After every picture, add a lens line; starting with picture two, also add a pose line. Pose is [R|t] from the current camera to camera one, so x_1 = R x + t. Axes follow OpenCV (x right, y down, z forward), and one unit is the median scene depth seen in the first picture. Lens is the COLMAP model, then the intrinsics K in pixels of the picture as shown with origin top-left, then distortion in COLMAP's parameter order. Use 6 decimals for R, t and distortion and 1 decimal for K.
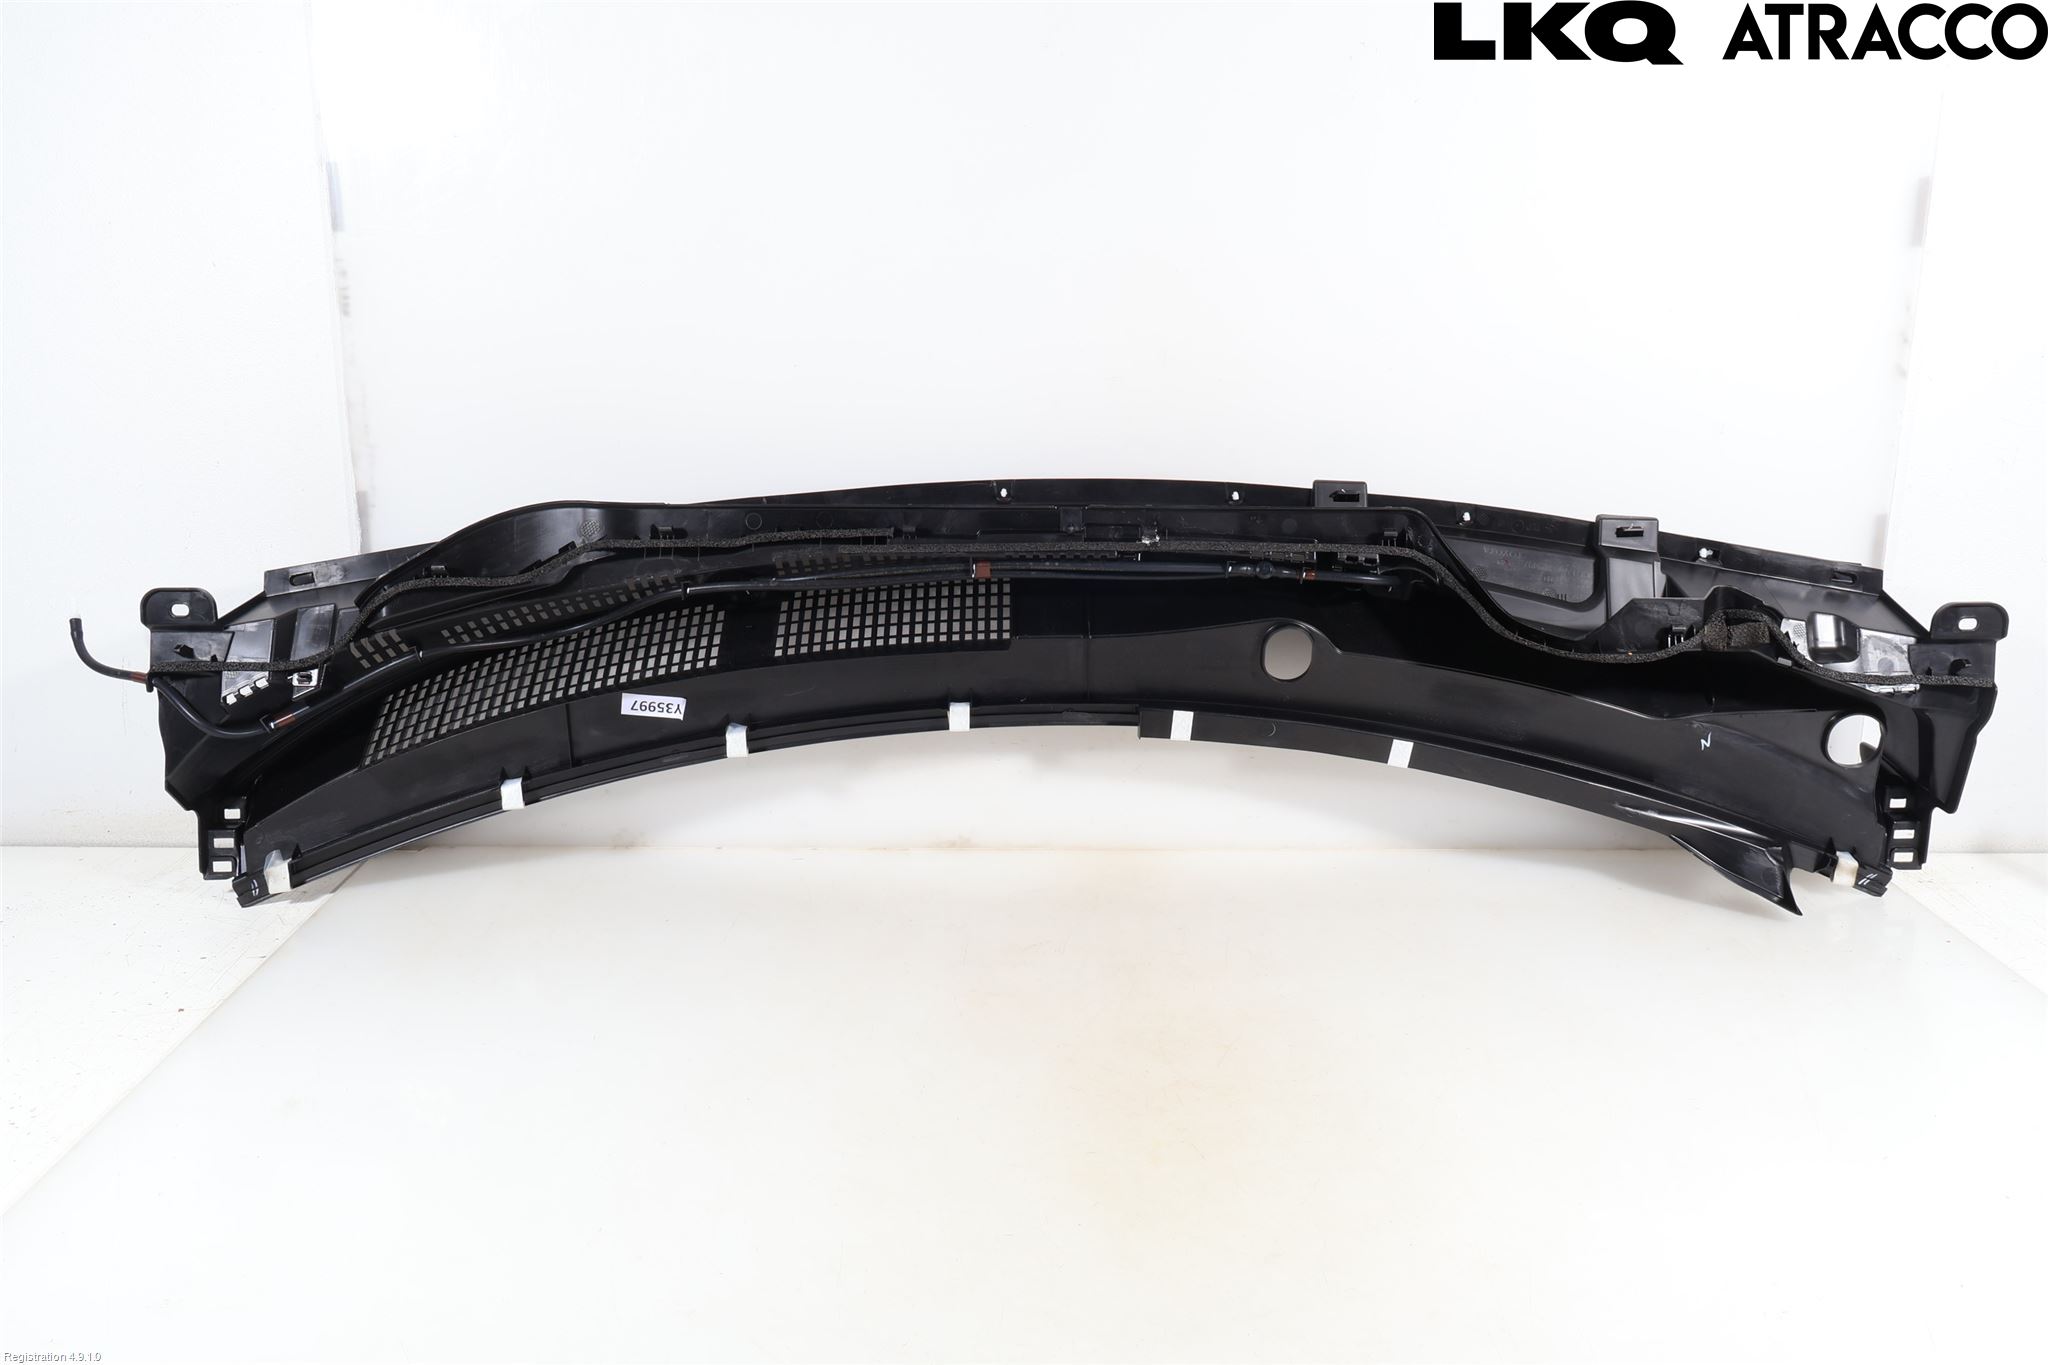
lens RADIAL K [[1741.7, 0, 1024.0], [0, 1741.7, 682.5], [0, 0, 1]] dist [0.019232, 0.006658]
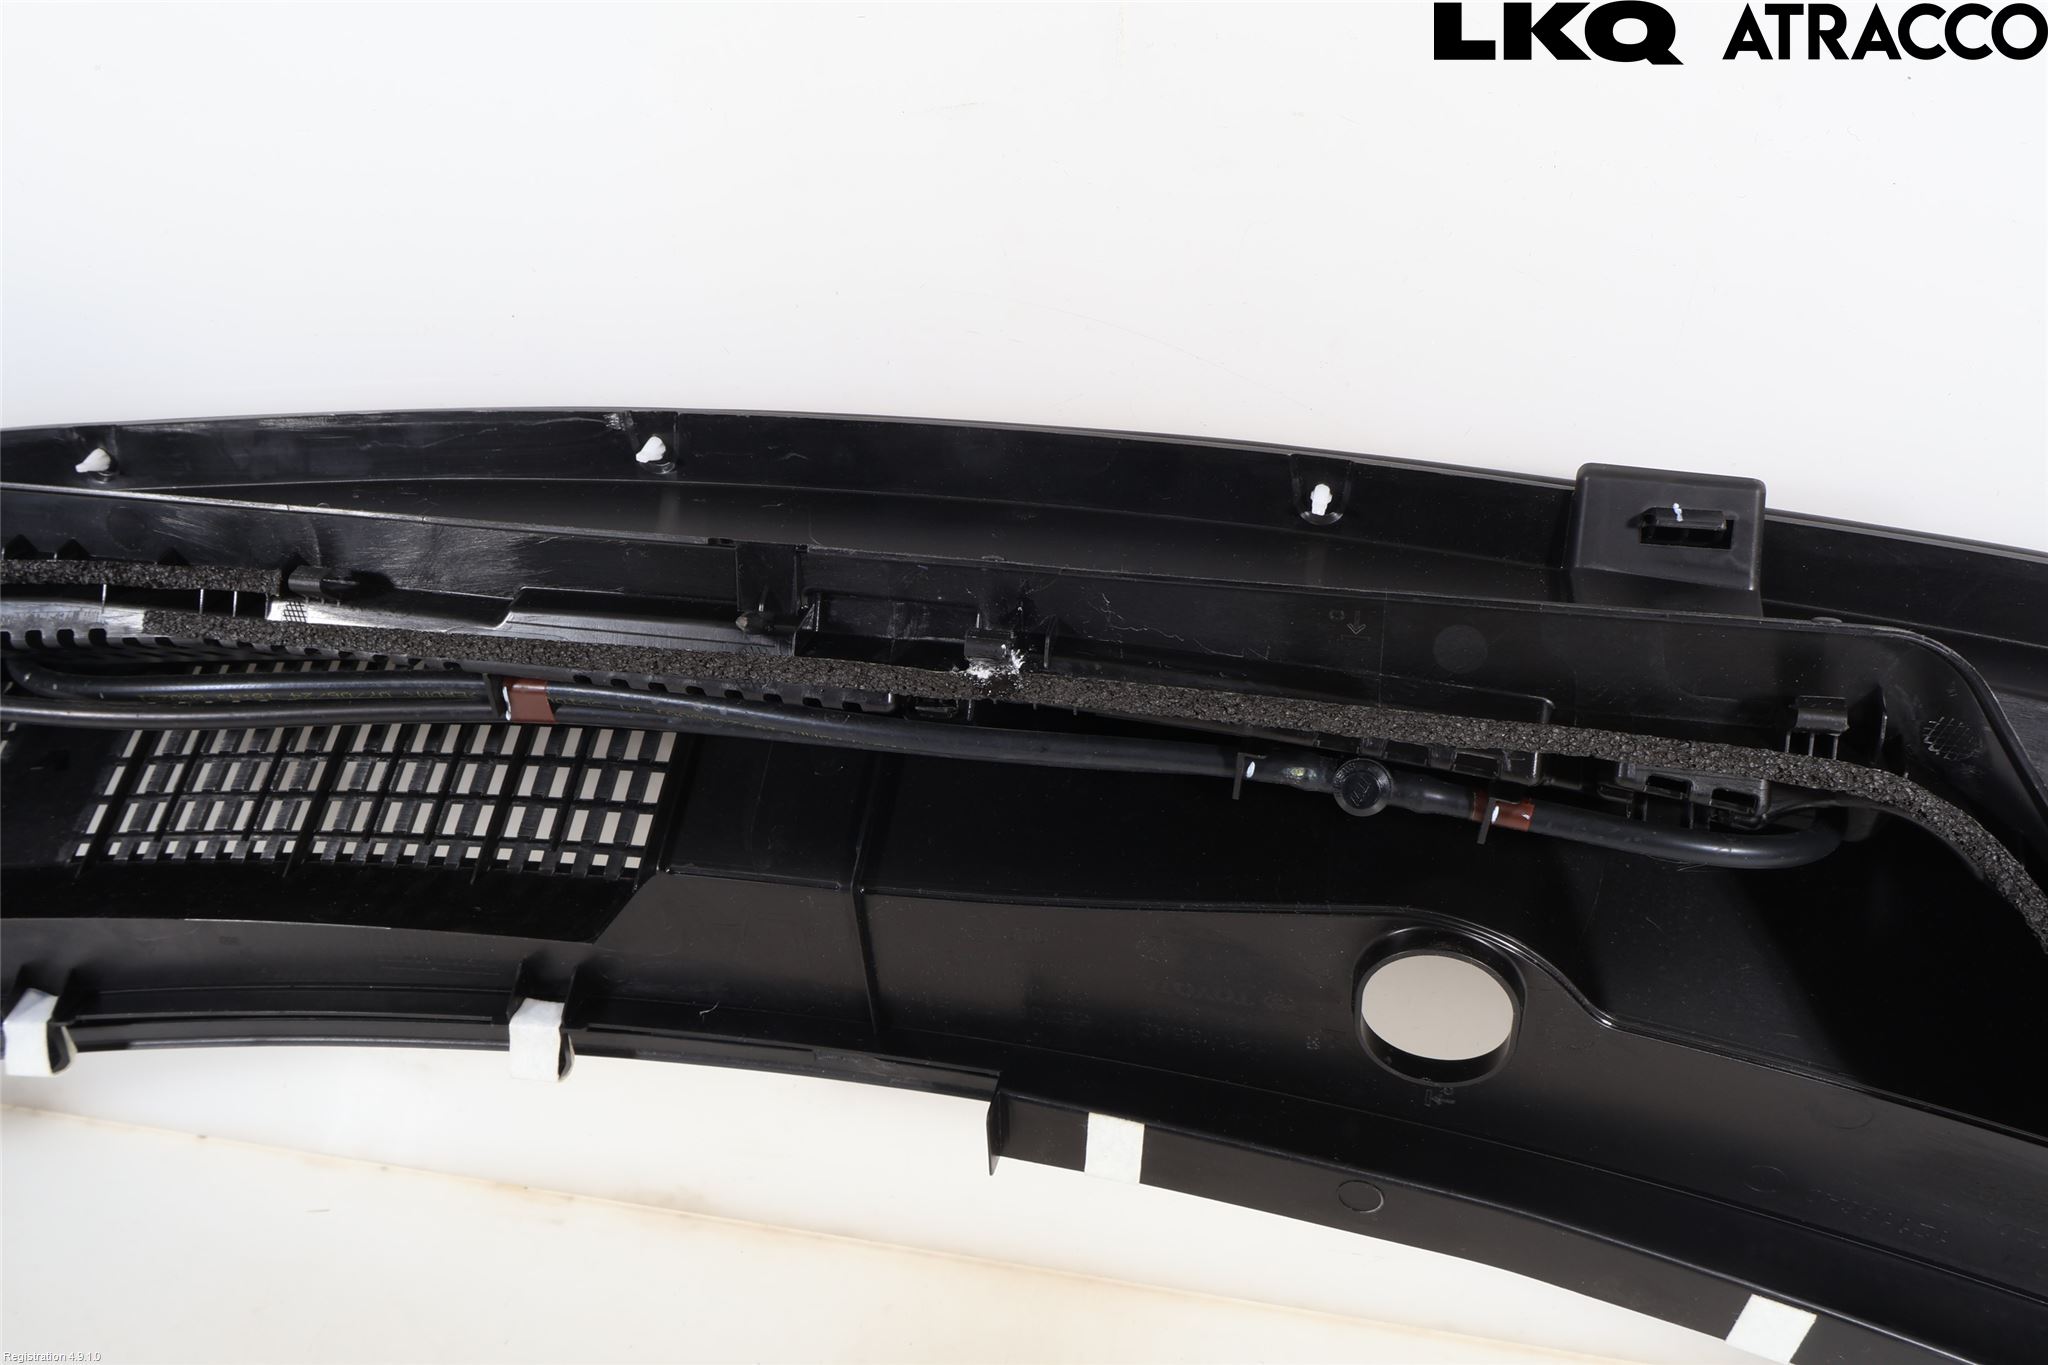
lens RADIAL K [[1741.7, 0, 1024.0], [0, 1741.7, 682.5], [0, 0, 1]] dist [0.019232, 0.006658]
pose [[0.972050, 0.082342, -0.219861, 0.145938], [-0.034505, 0.976414, 0.213132, -0.144819], [0.232225, -0.199588, 0.951964, 0.698548]]
